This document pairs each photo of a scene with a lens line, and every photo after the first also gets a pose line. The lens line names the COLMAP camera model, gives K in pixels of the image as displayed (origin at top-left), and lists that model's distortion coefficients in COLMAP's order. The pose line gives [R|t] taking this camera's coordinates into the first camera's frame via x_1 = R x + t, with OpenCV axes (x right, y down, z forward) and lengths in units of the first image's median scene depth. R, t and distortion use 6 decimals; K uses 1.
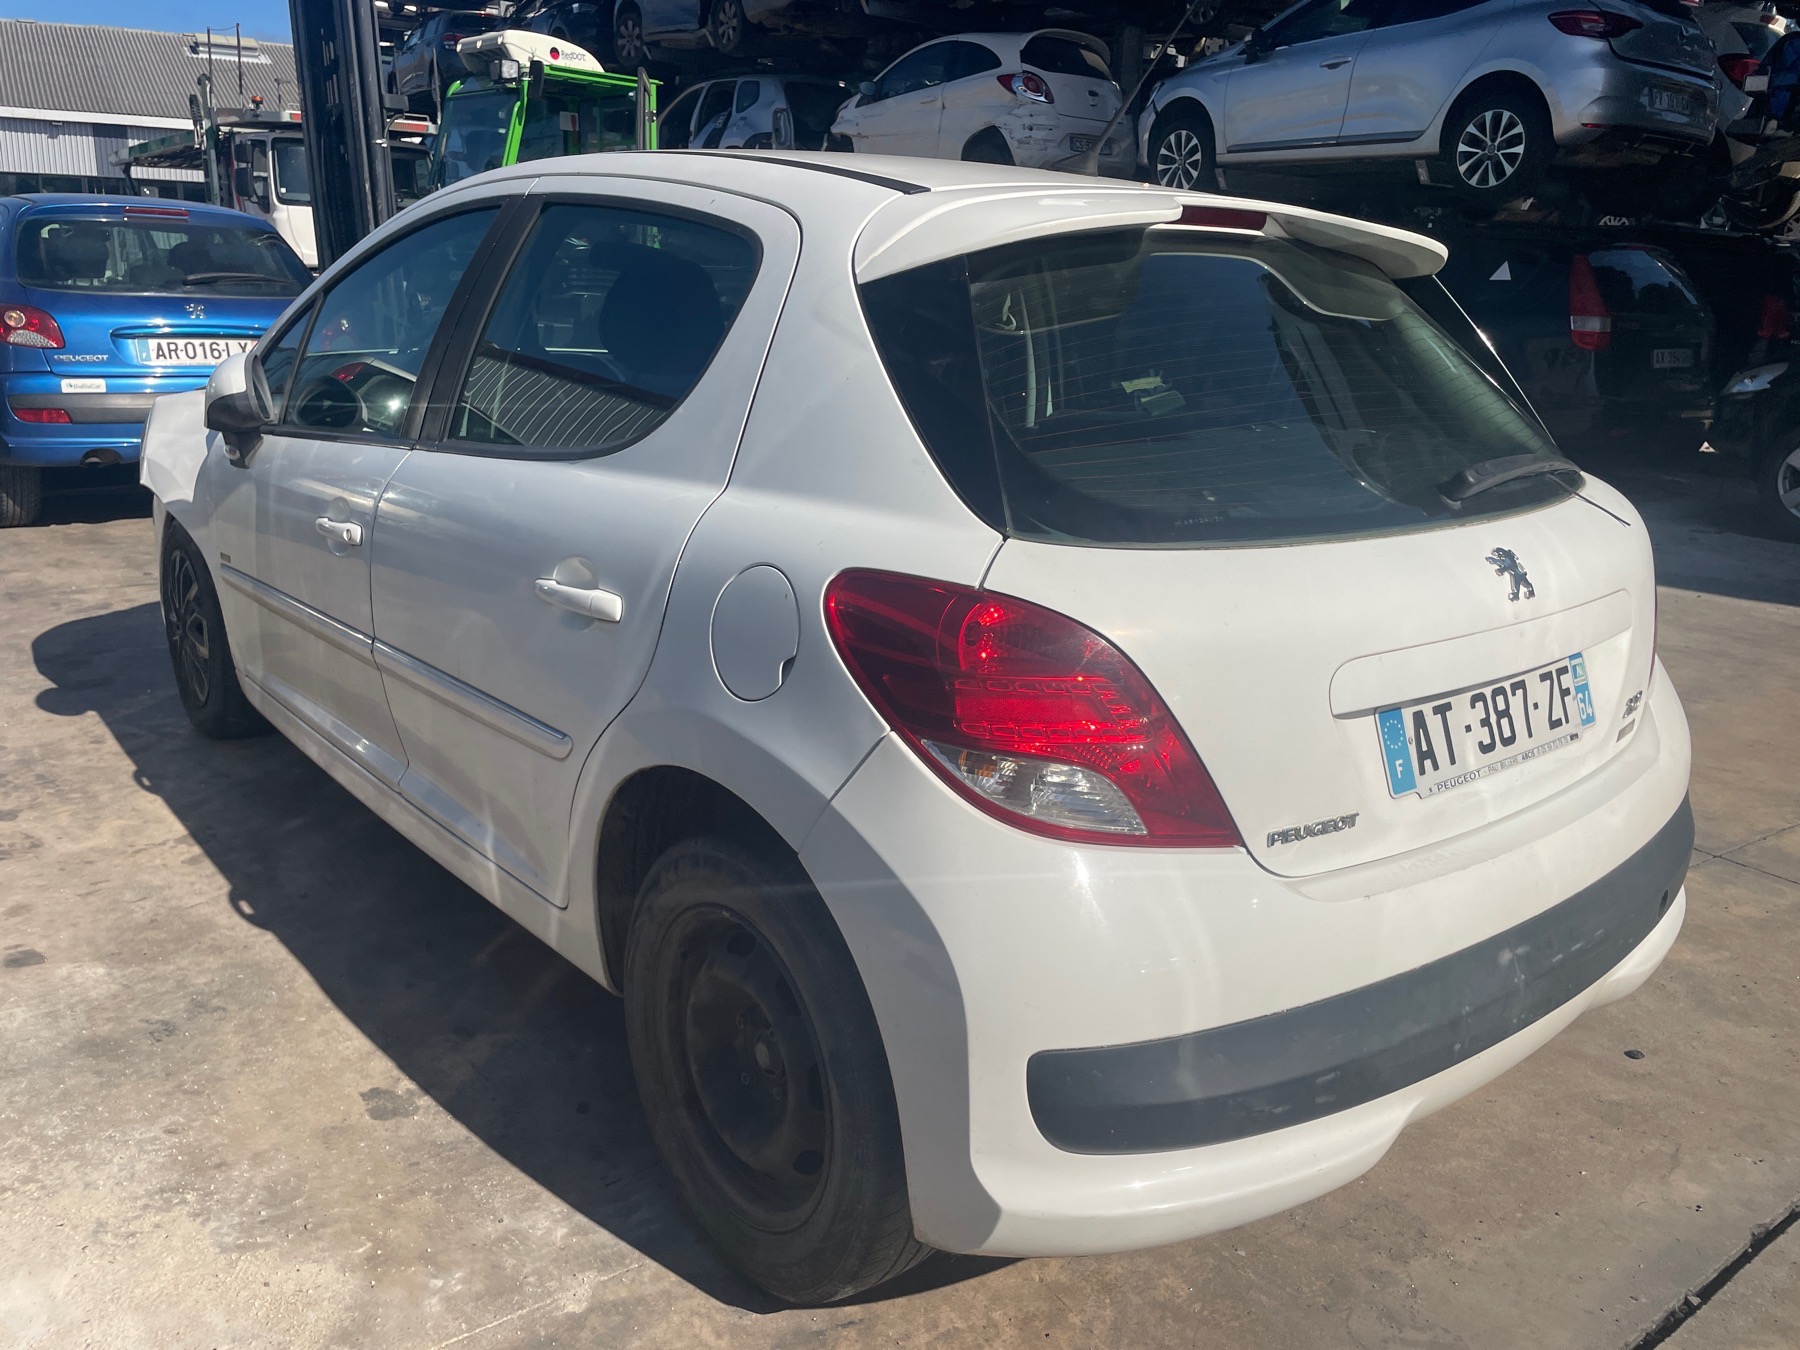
lens RADIAL K [[1365.0, 0, 907.4], [0, 1365.0, 656.3], [0, 0, 1]] dist [0.089508, -0.120796]
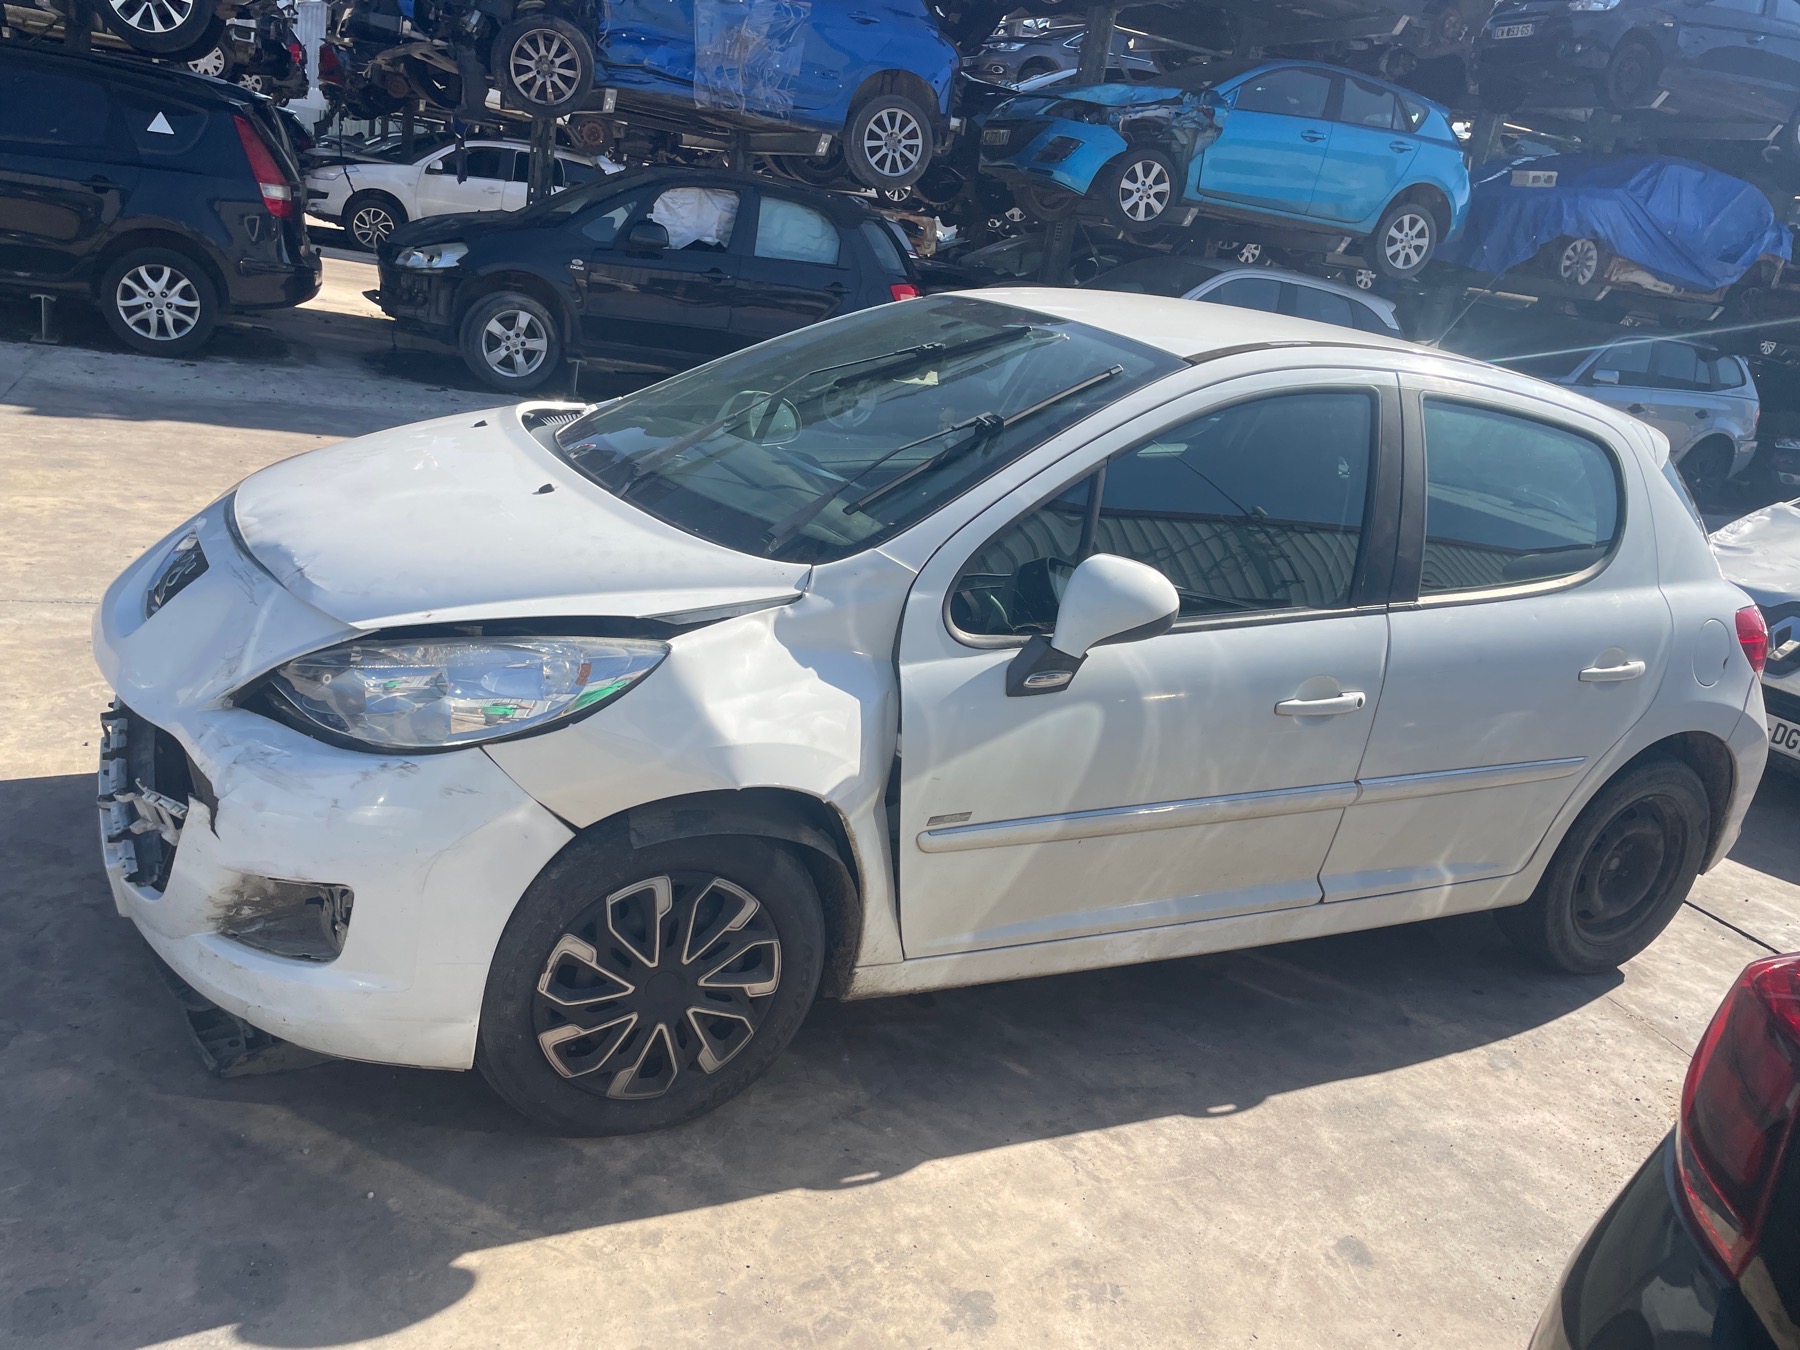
lens RADIAL K [[1370.9, 0, 900.0], [0, 1370.9, 675.0], [0, 0, 1]] dist [0.091395, -0.125917]
pose [[0.212636, -0.299118, 0.930223, -1.129858], [0.111722, 0.953193, 0.280966, -0.345444], [-0.970723, 0.044183, 0.236101, 0.822141]]
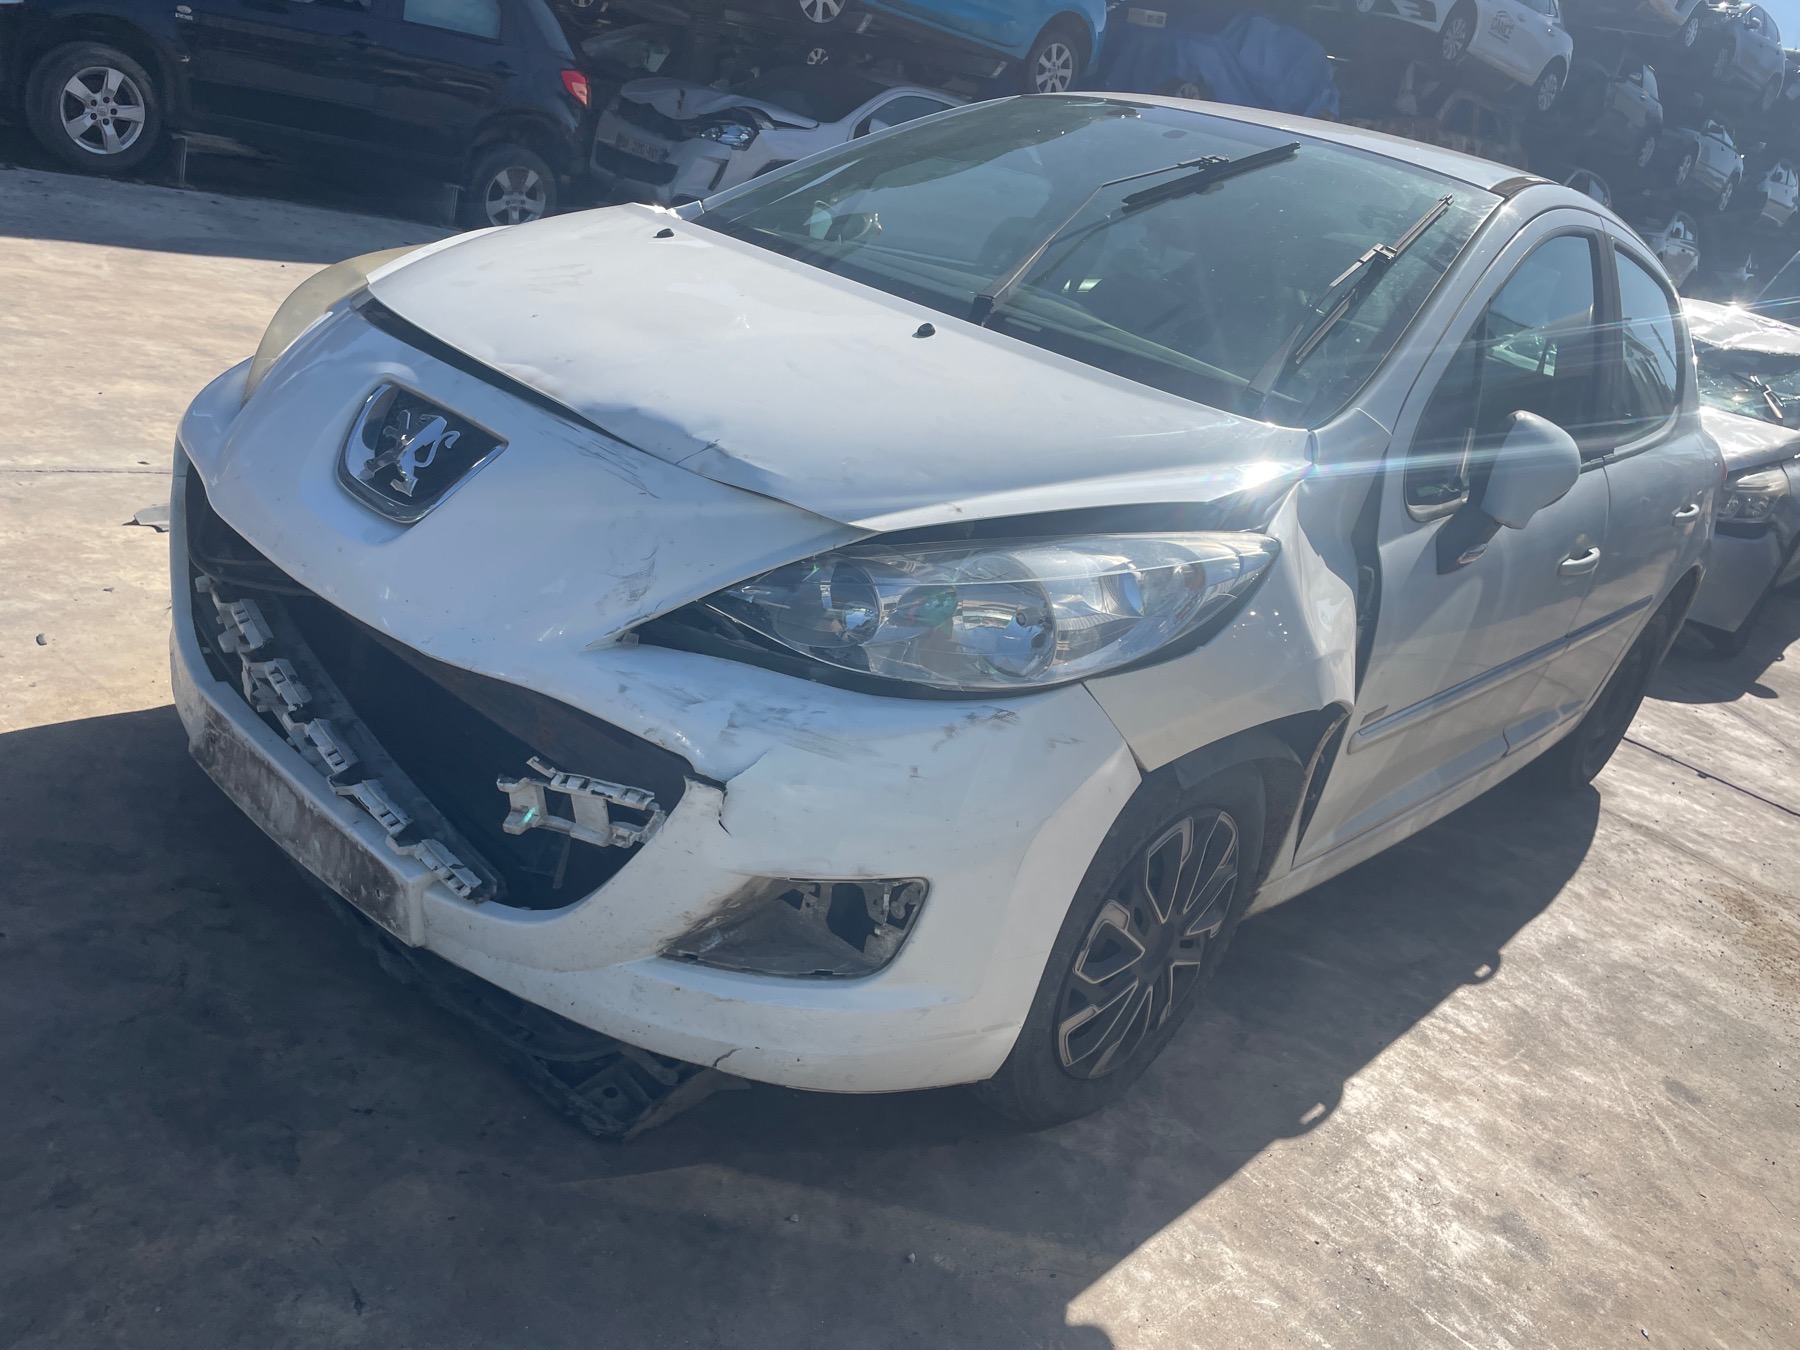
lens RADIAL K [[1377.6, 0, 932.2], [0, 1377.6, 663.8], [0, 0, 1]] dist [0.056075, -0.074772]
pose [[-0.143589, -0.407218, 0.901973, -1.022551], [0.028100, 0.909373, 0.415032, -0.364939], [-0.989238, 0.084940, -0.119133, 1.249745]]
